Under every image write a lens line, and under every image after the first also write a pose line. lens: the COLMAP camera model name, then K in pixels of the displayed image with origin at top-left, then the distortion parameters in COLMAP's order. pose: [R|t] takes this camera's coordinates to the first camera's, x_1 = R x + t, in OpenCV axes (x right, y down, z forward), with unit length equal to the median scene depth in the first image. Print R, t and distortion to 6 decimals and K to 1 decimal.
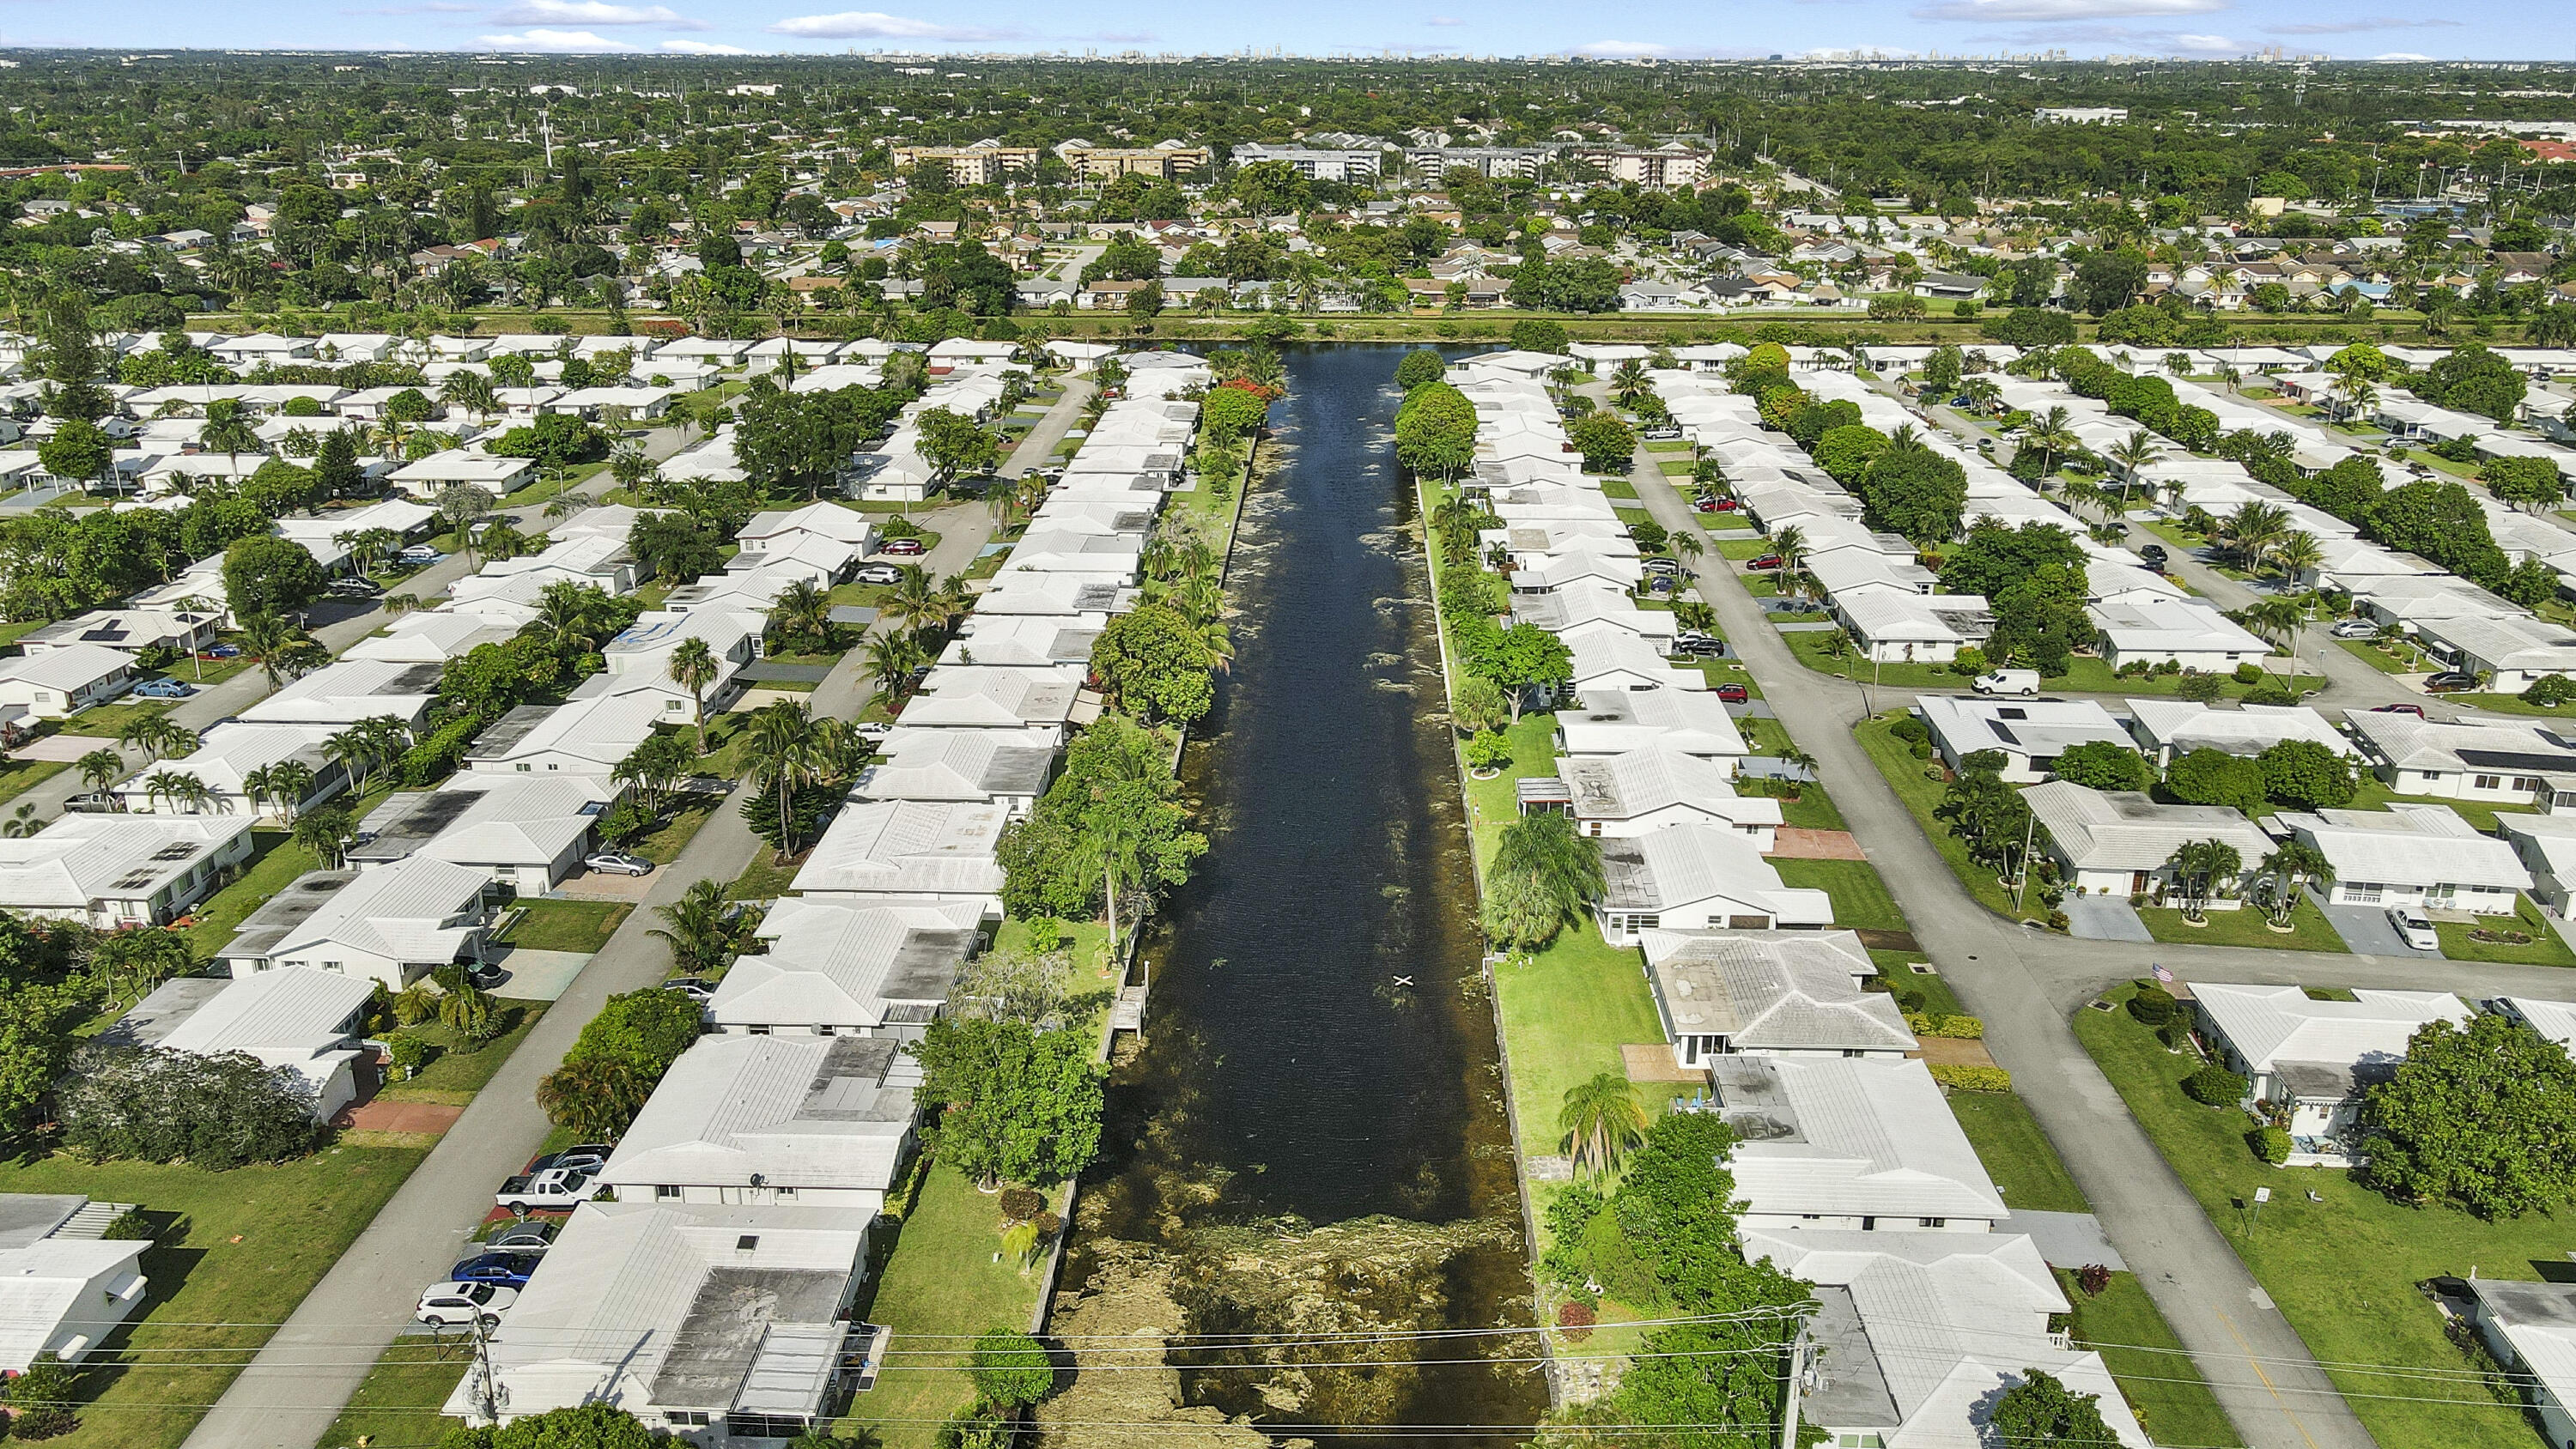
lens RADIAL K [[1939.7, 0, 1291.8], [0, 1939.7, 733.2], [0, 0, 1]] dist [-0.007088, 0.040318]
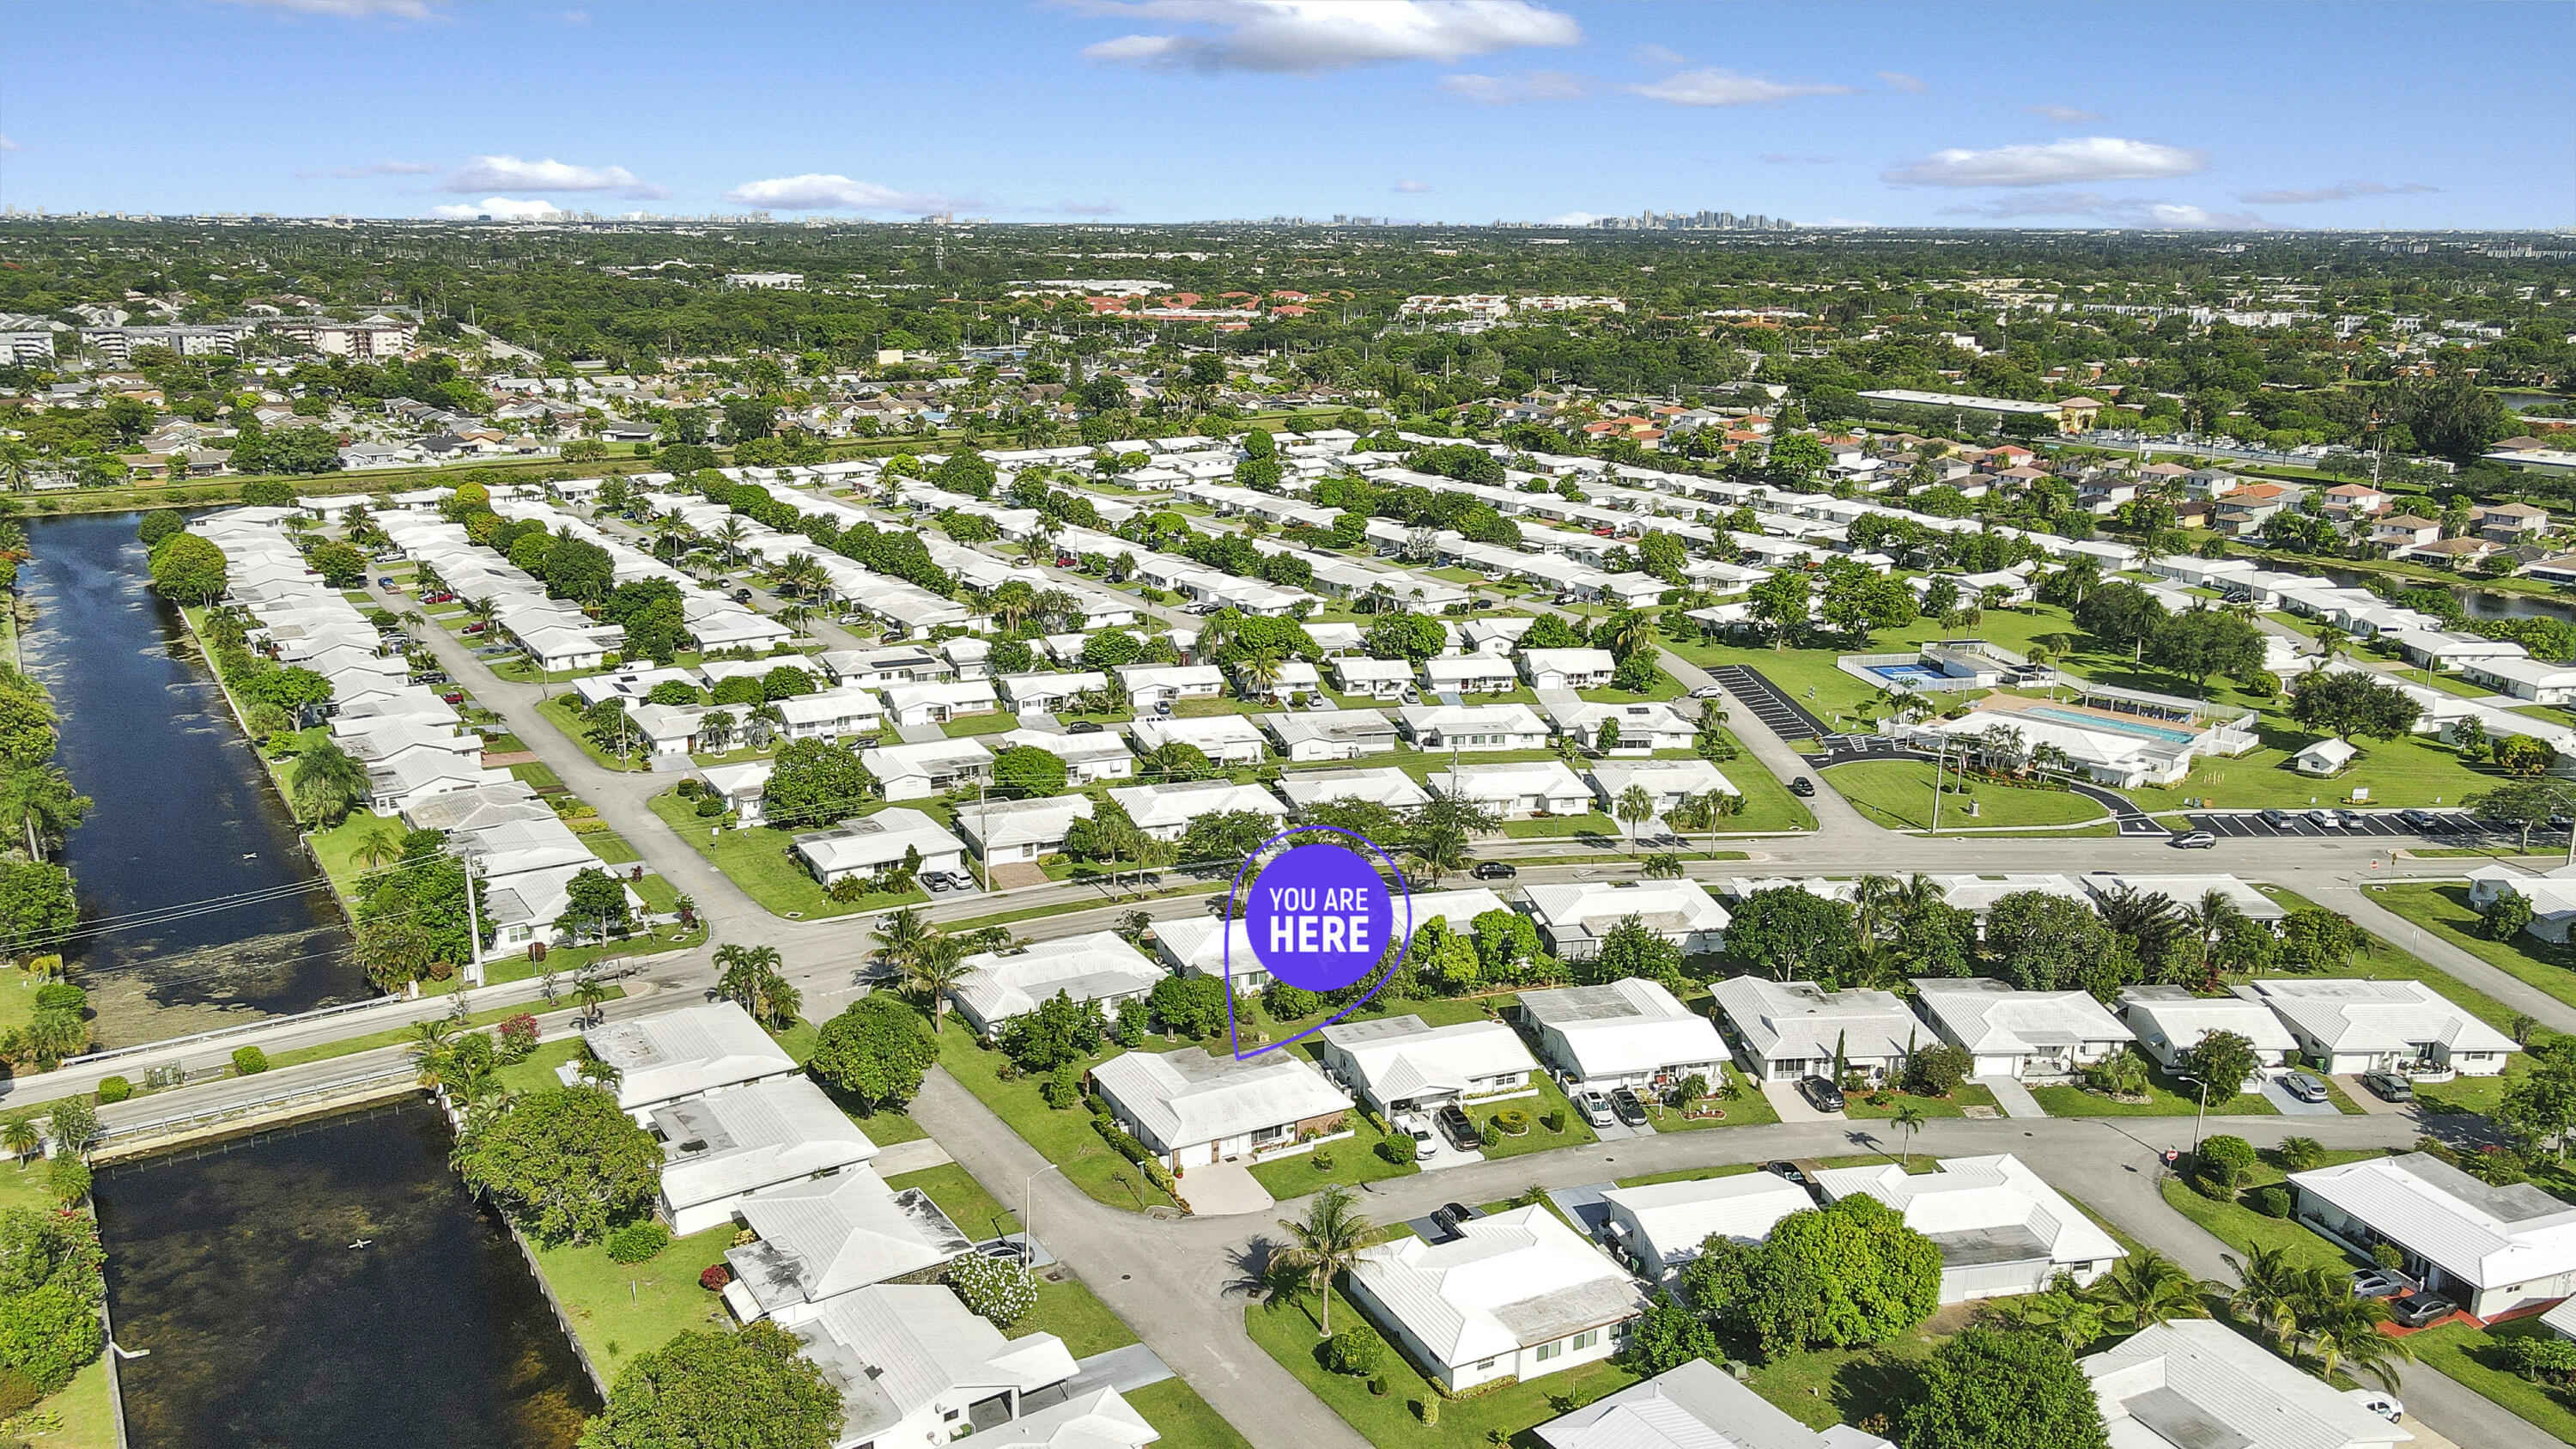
lens RADIAL K [[1940.3, 0, 1291.8], [0, 1940.3, 733.2], [0, 0, 1]] dist [-0.007088, 0.040318]
pose [[0.818189, -0.147001, 0.555840, -0.040413], [0.188269, 0.981963, -0.017433, 0.074023], [-0.543251, 0.118911, 0.831107, -0.294884]]
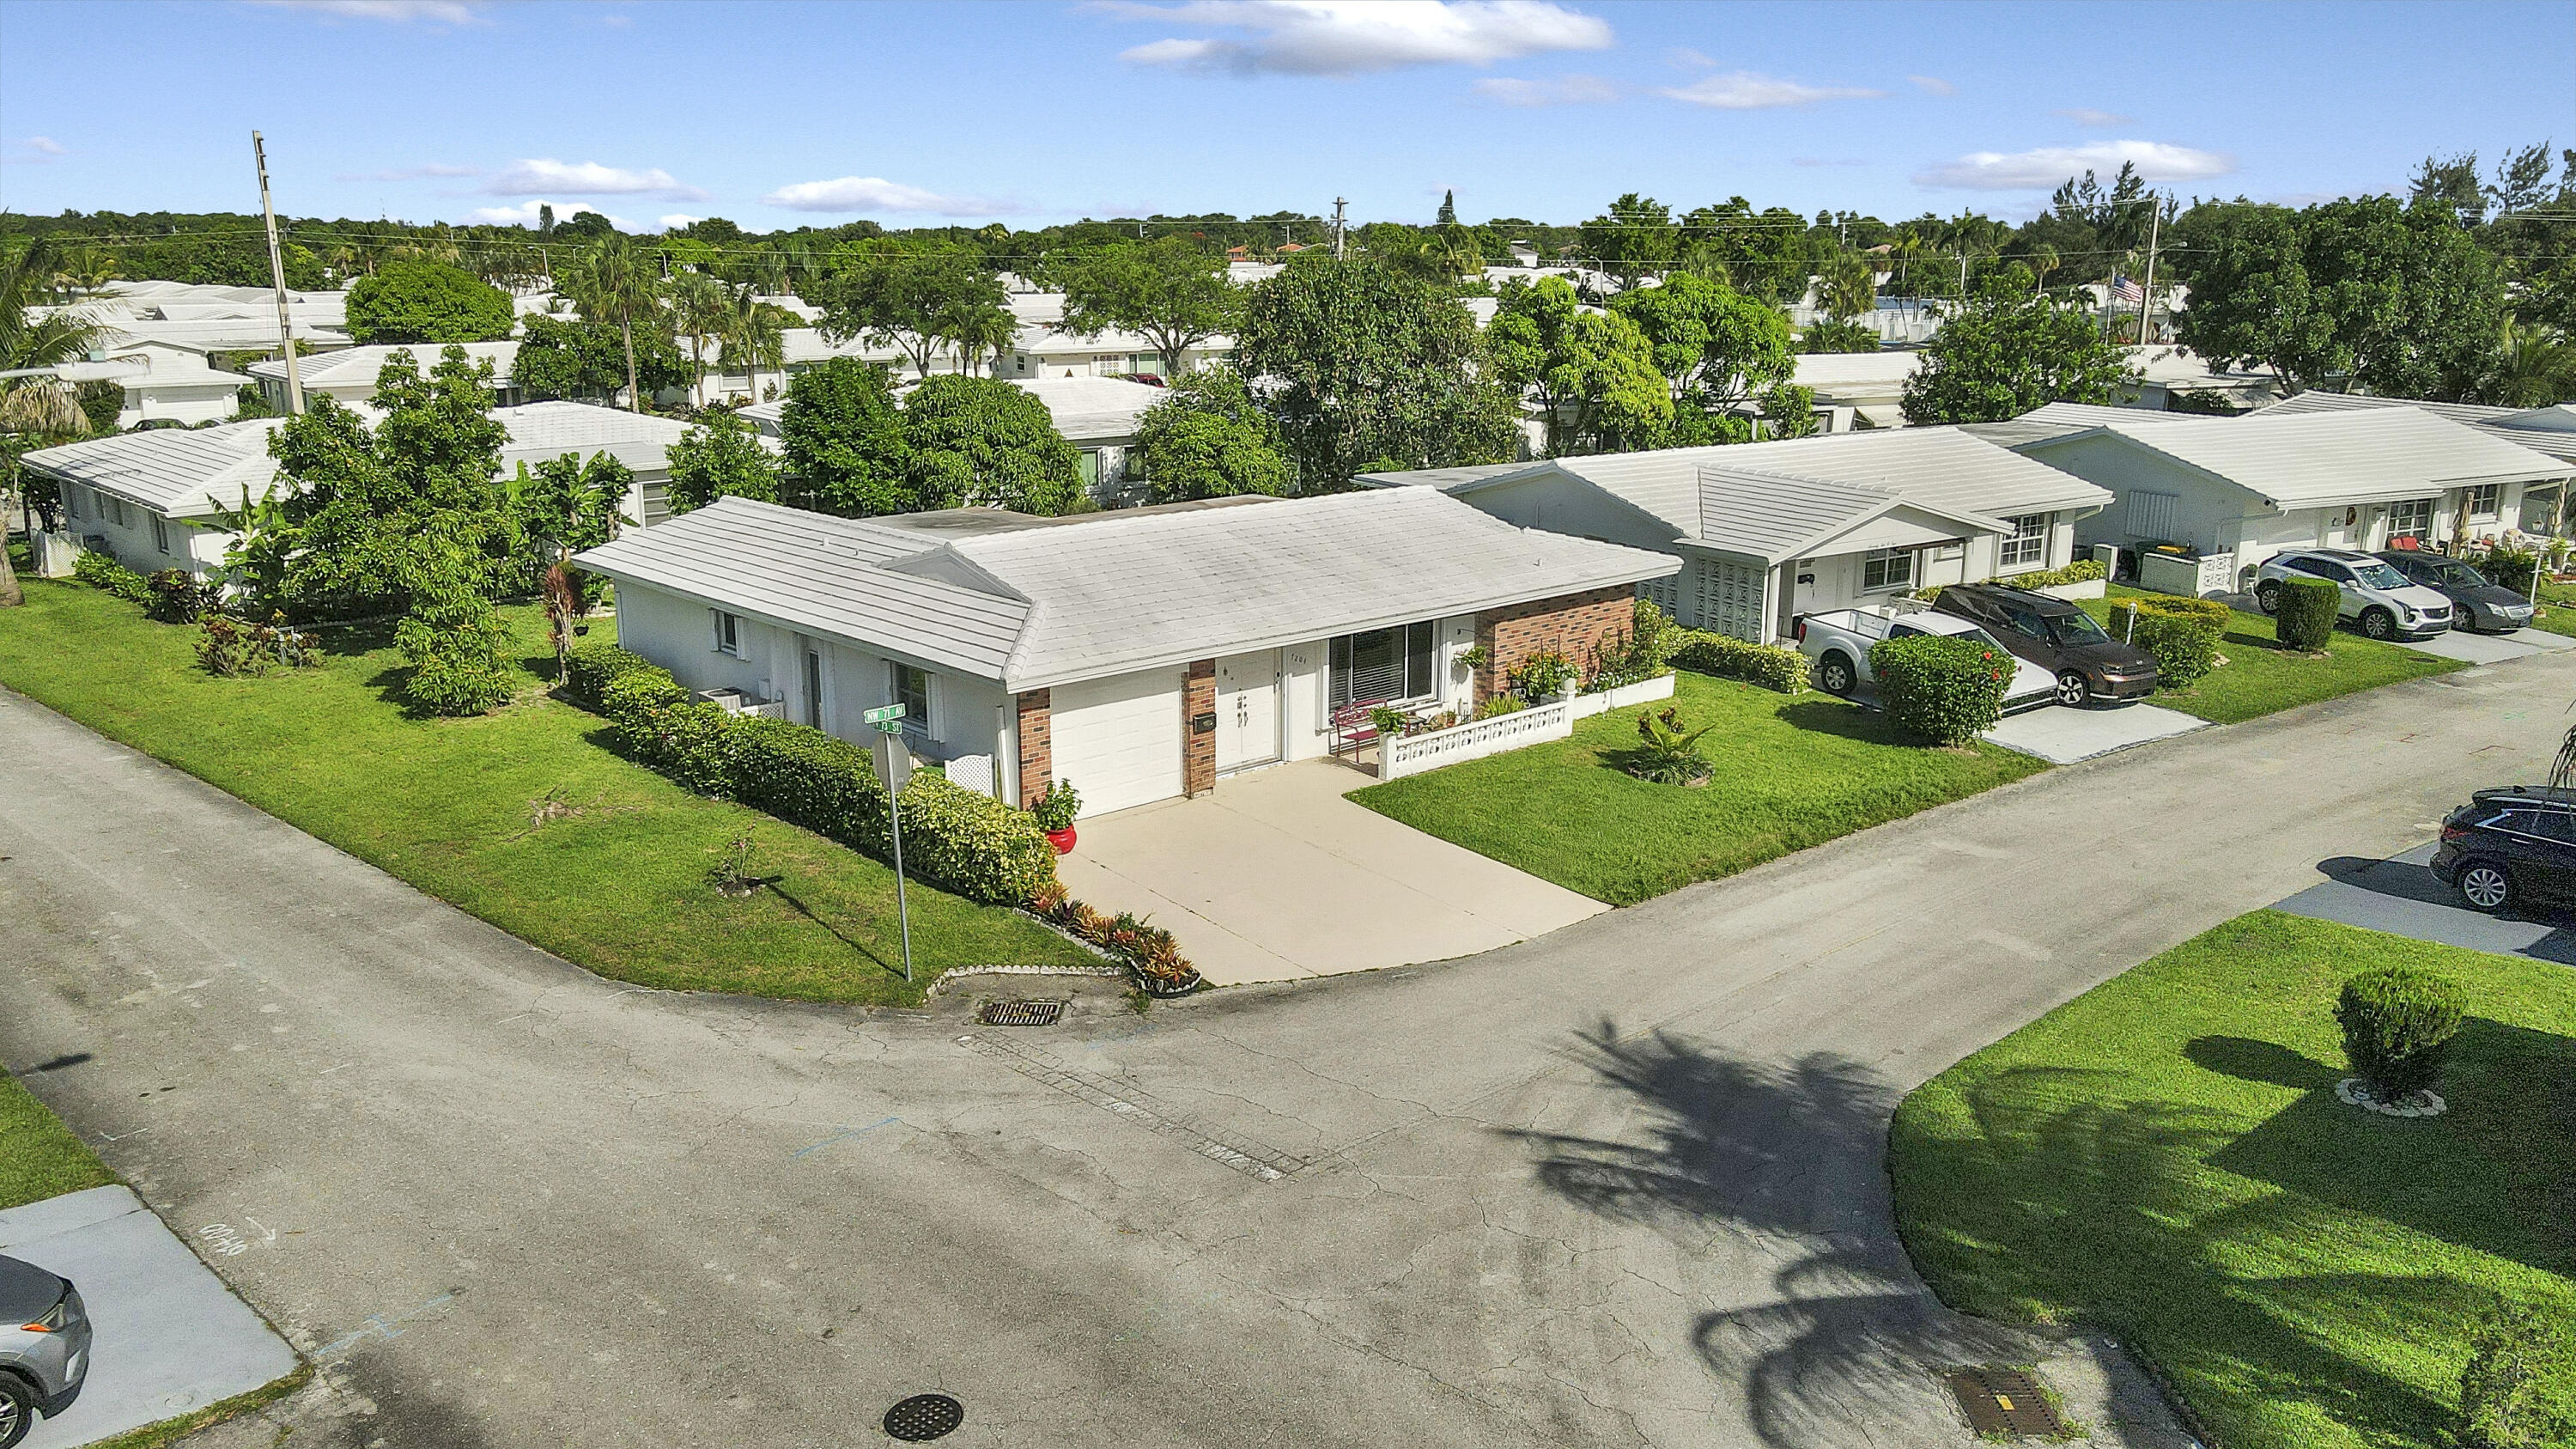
lens RADIAL K [[1940.3, 0, 1291.8], [0, 1940.3, 733.2], [0, 0, 1]] dist [-0.007088, 0.040318]
pose [[0.654610, -0.195803, 0.730169, 0.087182], [0.258453, 0.965640, 0.027239, 0.142327], [-0.710414, 0.170884, 0.682723, -0.024993]]
